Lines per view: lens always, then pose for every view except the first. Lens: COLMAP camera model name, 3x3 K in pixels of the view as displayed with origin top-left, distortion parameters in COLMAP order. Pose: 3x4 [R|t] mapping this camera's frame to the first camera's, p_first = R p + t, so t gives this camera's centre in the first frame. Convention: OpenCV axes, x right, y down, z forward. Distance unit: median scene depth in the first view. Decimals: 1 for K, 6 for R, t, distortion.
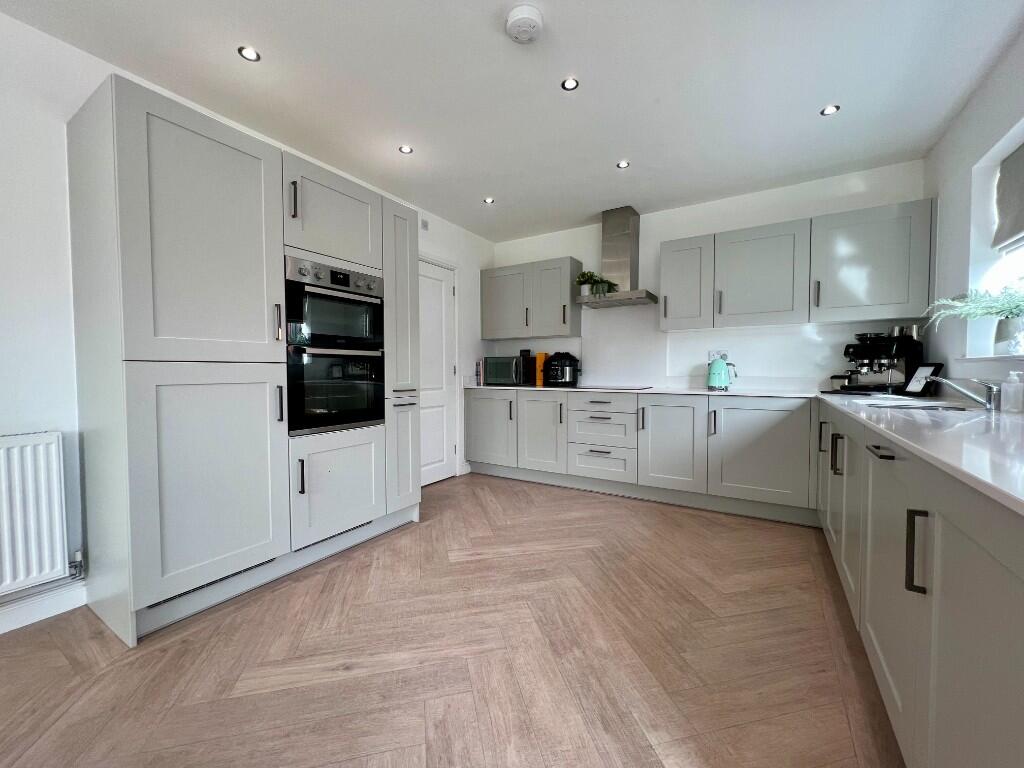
lens RADIAL K [[410.9, 0, 511.6], [0, 410.9, 384.6], [0, 0, 1]] dist [-0.004162, -0.000047]
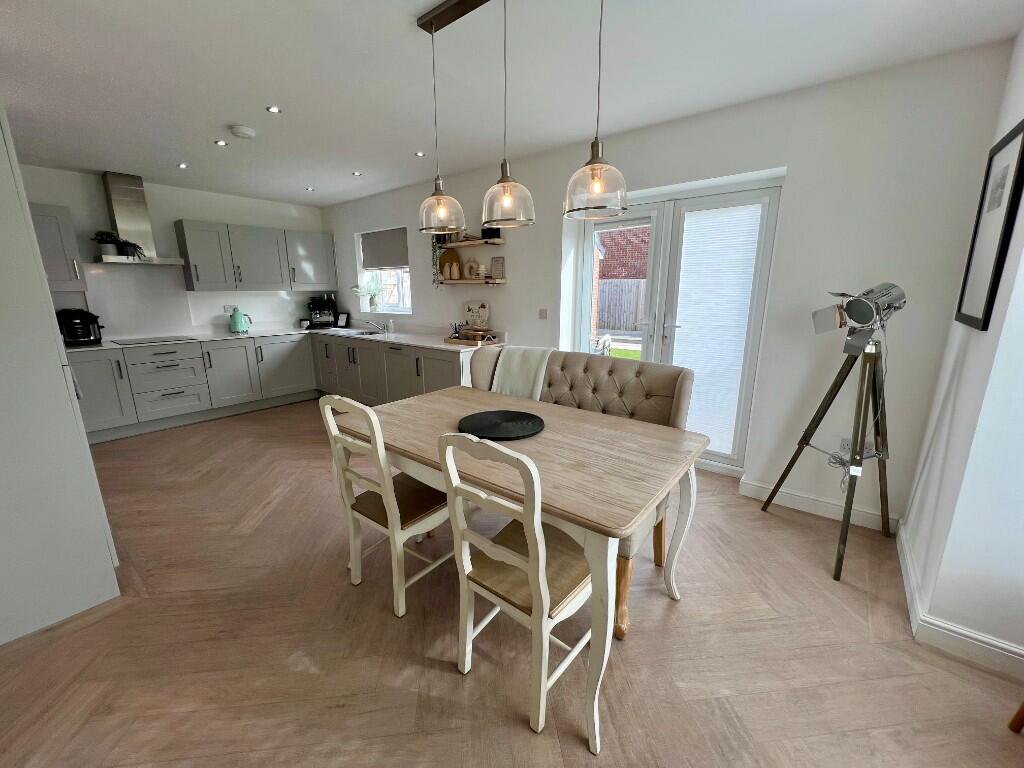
lens RADIAL K [[413.0, 0, 510.7], [0, 413.0, 382.7], [0, 0, 1]] dist [0.001873, 0.000255]
pose [[0.125086, -0.219511, 0.967558, -1.312454], [0.038144, 0.975560, 0.216395, -0.150448], [-0.991412, 0.009838, 0.130402, -0.241579]]
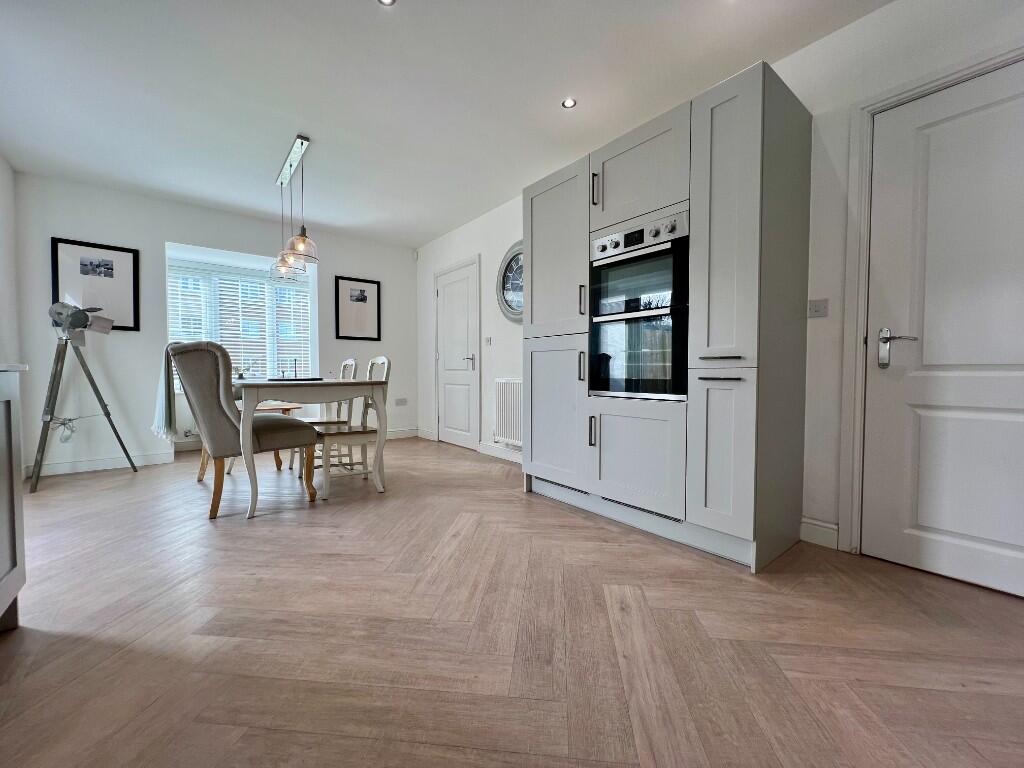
lens RADIAL K [[413.0, 0, 513.1], [0, 413.0, 386.3], [0, 0, 1]] dist [0.001873, 0.000255]
pose [[-0.340313, 0.036466, -0.939605, 0.602766], [-0.030031, 0.998316, 0.049622, 0.045712], [0.939833, 0.045105, -0.338645, 1.108056]]
